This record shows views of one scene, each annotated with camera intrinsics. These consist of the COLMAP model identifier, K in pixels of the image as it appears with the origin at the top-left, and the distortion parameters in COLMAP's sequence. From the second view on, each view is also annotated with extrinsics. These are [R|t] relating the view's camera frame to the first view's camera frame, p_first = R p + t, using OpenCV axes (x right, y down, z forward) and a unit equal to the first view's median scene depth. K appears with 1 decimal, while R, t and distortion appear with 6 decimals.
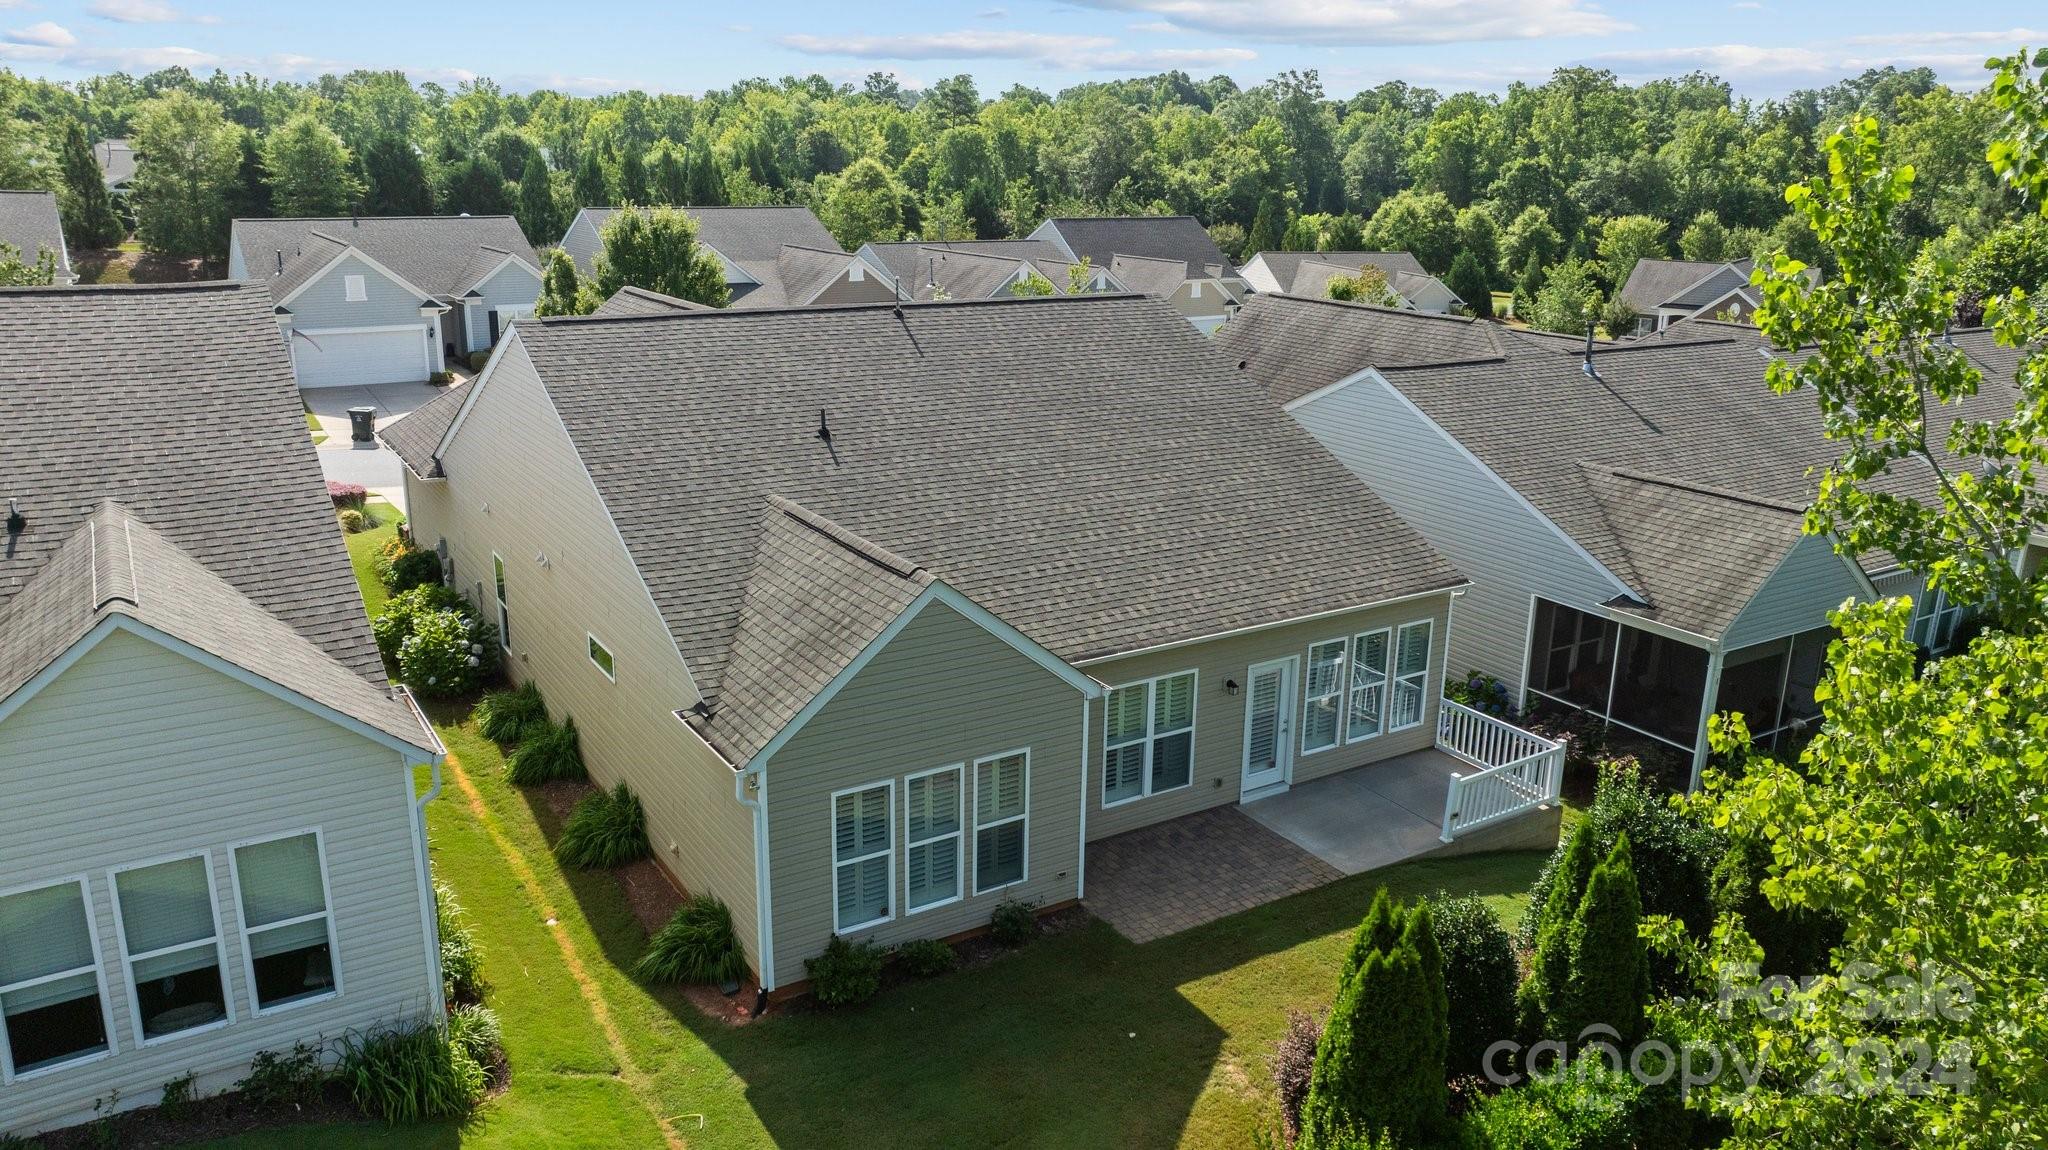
lens RADIAL K [[1446.8, 0, 1047.7], [0, 1446.8, 582.9], [0, 0, 1]] dist [-0.004504, -0.020359]
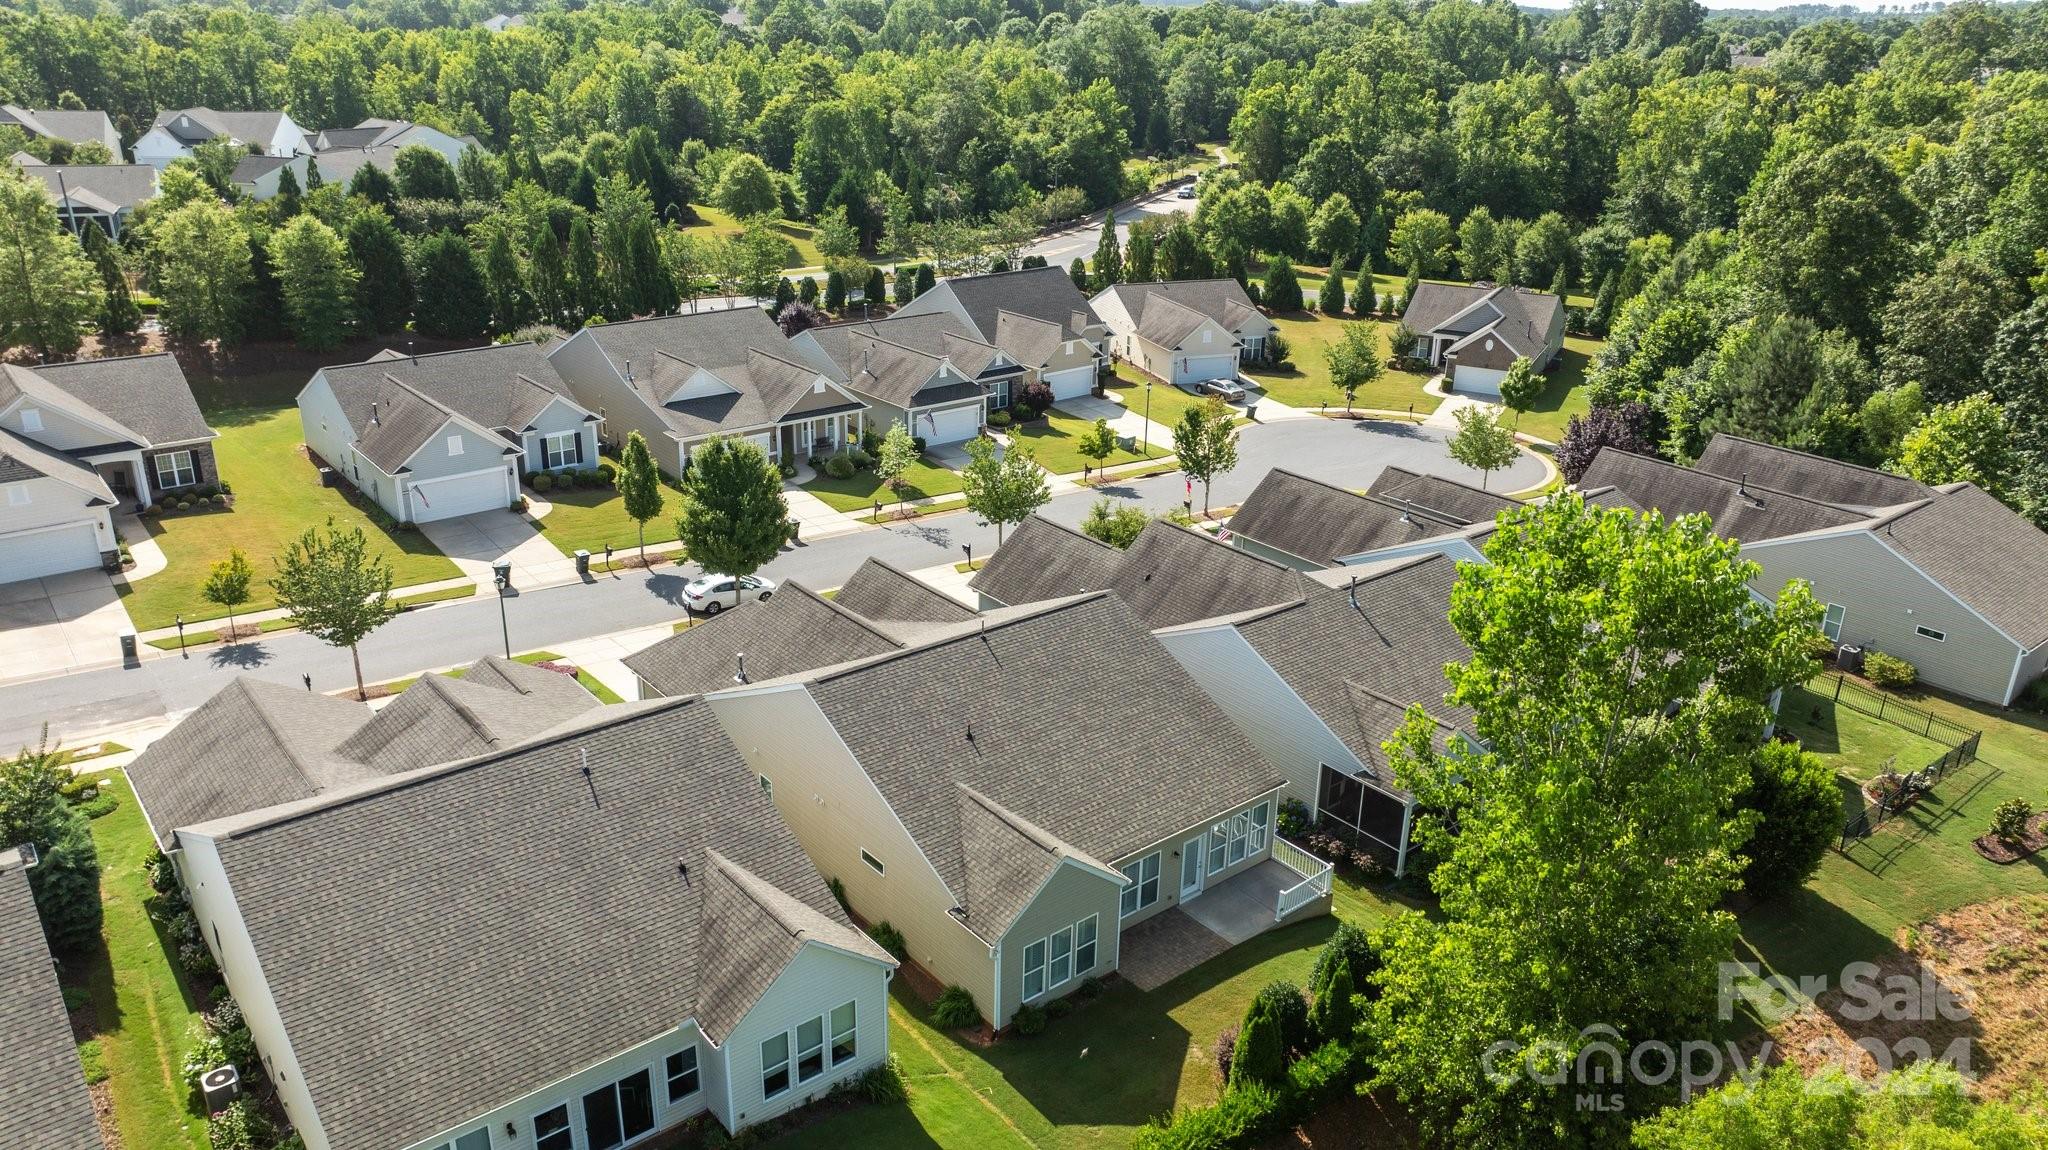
lens RADIAL K [[1446.8, 0, 1047.7], [0, 1446.8, 582.9], [0, 0, 1]] dist [-0.004504, -0.020359]
pose [[0.992300, -0.039500, 0.117393, -0.071496], [0.027509, 0.994398, 0.102062, -0.134183], [-0.120767, -0.098047, 0.987827, -0.248924]]
